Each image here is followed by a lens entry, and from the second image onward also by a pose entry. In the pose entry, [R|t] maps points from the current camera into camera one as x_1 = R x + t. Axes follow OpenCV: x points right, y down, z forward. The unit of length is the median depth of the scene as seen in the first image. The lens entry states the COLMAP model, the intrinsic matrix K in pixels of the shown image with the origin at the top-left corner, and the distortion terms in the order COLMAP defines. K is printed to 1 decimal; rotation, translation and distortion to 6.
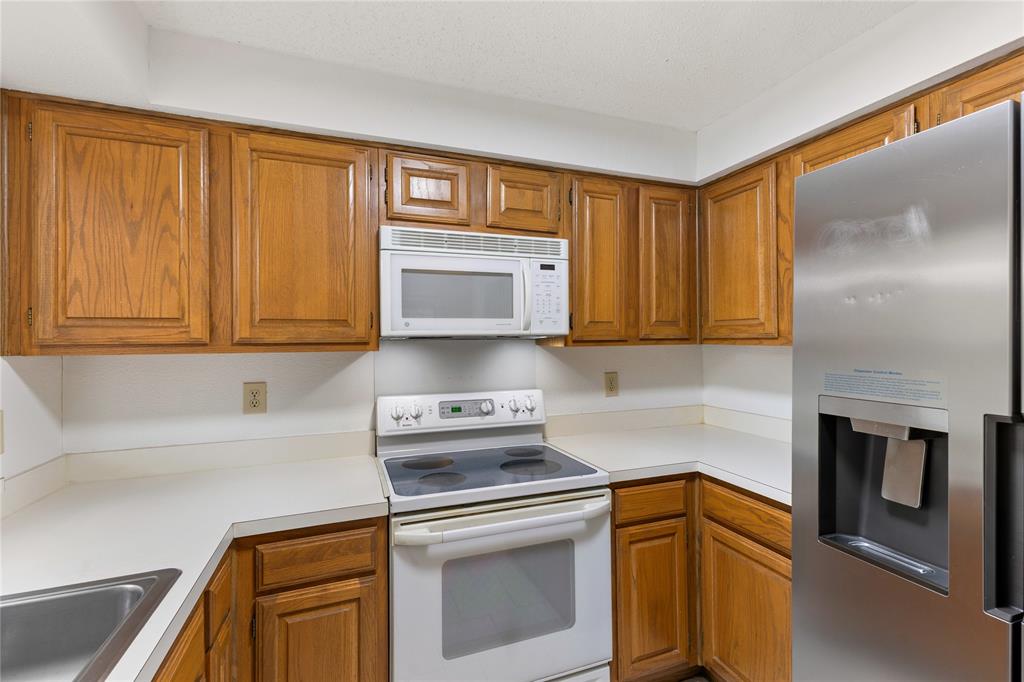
lens RADIAL K [[450.3, 0, 511.3], [0, 450.3, 337.8], [0, 0, 1]] dist [0.009360, -0.000684]
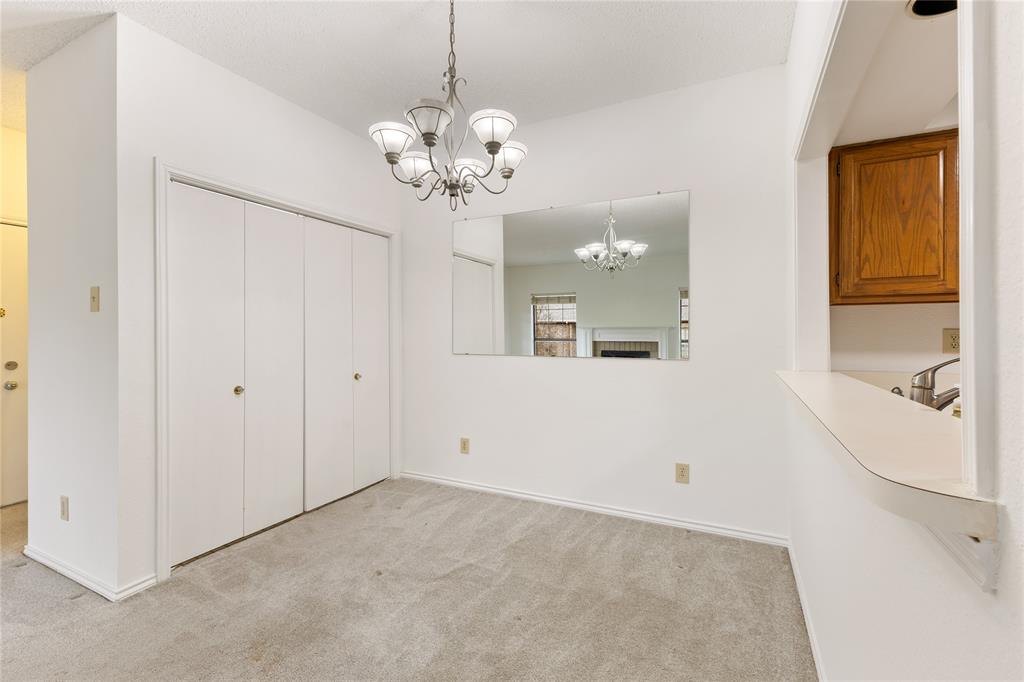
lens RADIAL K [[450.3, 0, 516.0], [0, 450.3, 329.9], [0, 0, 1]] dist [0.009360, -0.000684]
pose [[0.689485, 0.003971, -0.724289, -0.632640], [0.004457, 0.999943, 0.009725, 0.112560], [0.724286, -0.009934, 0.689428, -0.971851]]
